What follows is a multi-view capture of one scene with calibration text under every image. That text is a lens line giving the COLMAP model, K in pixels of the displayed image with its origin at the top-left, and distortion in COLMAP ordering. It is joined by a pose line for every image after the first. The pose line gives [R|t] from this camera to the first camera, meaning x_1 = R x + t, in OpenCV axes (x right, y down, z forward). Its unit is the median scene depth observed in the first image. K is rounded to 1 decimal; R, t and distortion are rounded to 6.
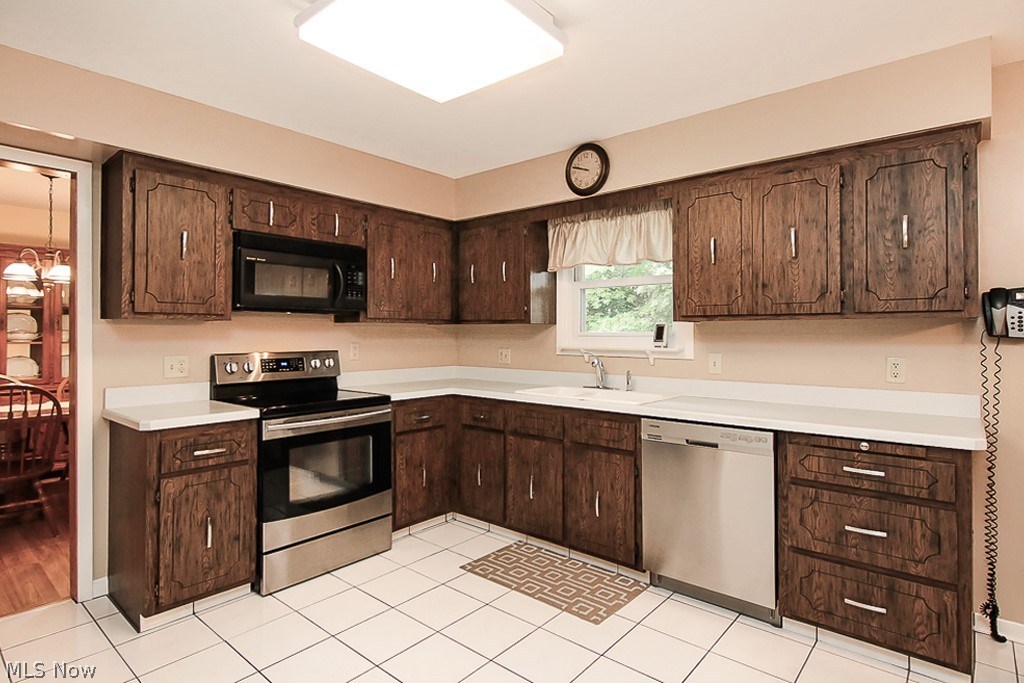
lens RADIAL K [[529.8, 0, 509.2], [0, 529.8, 331.0], [0, 0, 1]] dist [0.005461, -0.000770]
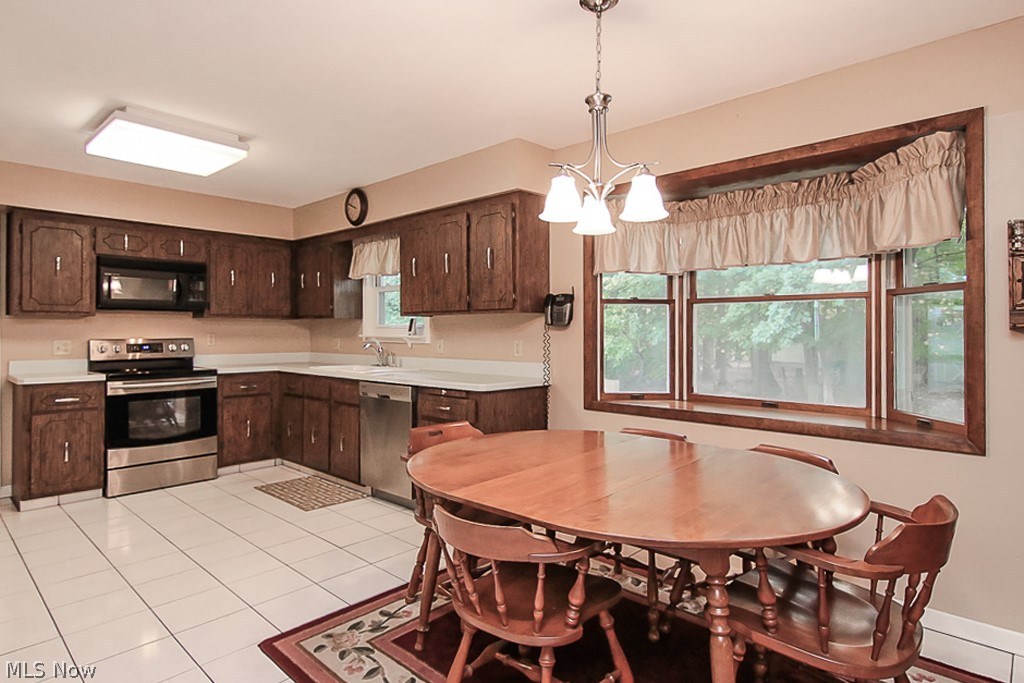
lens RADIAL K [[554.0, 0, 505.6], [0, 554.0, 329.2], [0, 0, 1]] dist [0.002300, -0.000180]
pose [[0.999245, -0.001392, -0.038820, 0.630386], [0.001392, 0.999999, -0.000013, 0.017071], [0.038820, -0.000041, 0.999246, -0.462668]]
